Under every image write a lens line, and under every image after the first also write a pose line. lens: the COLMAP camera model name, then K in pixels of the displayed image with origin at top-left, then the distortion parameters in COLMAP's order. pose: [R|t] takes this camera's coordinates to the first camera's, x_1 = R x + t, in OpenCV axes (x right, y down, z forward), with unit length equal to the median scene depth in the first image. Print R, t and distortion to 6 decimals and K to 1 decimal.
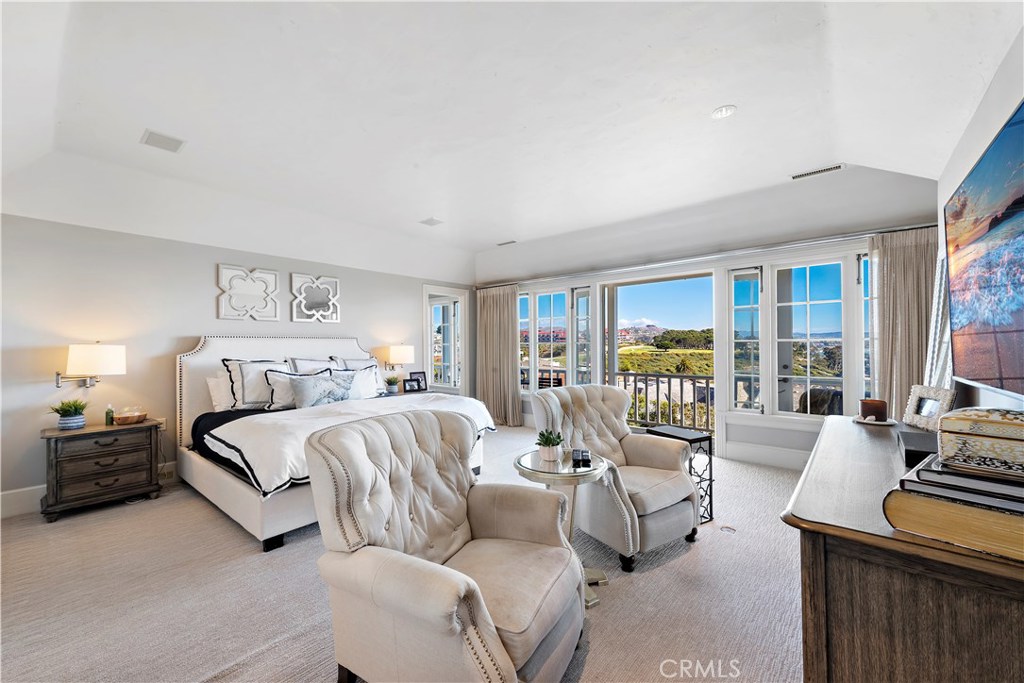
lens RADIAL K [[401.6, 0, 510.6], [0, 401.6, 342.4], [0, 0, 1]] dist [0.009059, -0.000419]
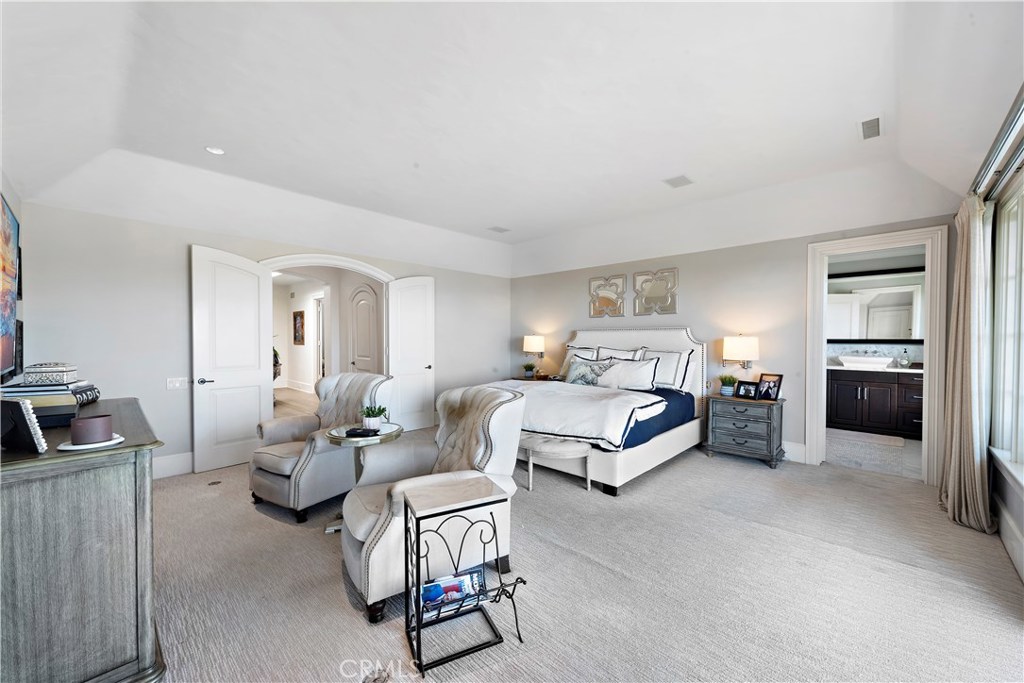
lens RADIAL K [[401.6, 0, 510.6], [0, 401.6, 342.4], [0, 0, 1]] dist [0.009059, -0.000419]
pose [[-0.065049, 0.017662, -0.997726, 0.620718], [0.006019, 0.999832, 0.017307, 0.003028], [0.997864, -0.004879, -0.065144, 0.712159]]
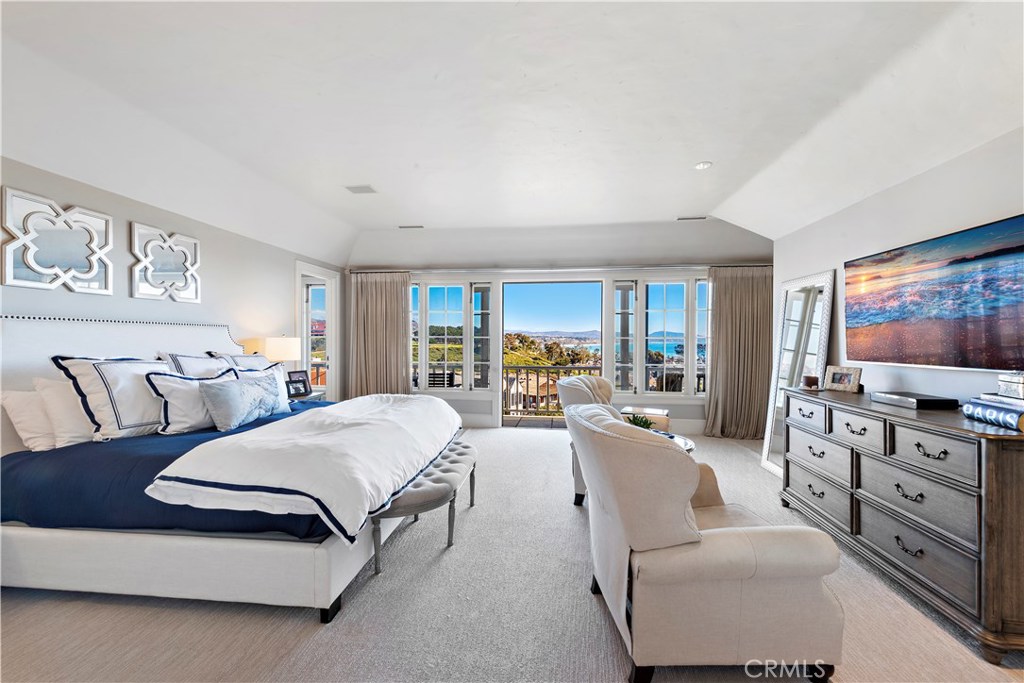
lens RADIAL K [[406.4, 0, 513.1], [0, 406.4, 340.7], [0, 0, 1]] dist [0.007019, -0.000165]
pose [[0.832702, 0.009941, 0.553632, -0.393563], [-0.015017, 0.999876, 0.004634, 0.004846], [-0.553517, -0.012173, 0.832749, 0.119280]]
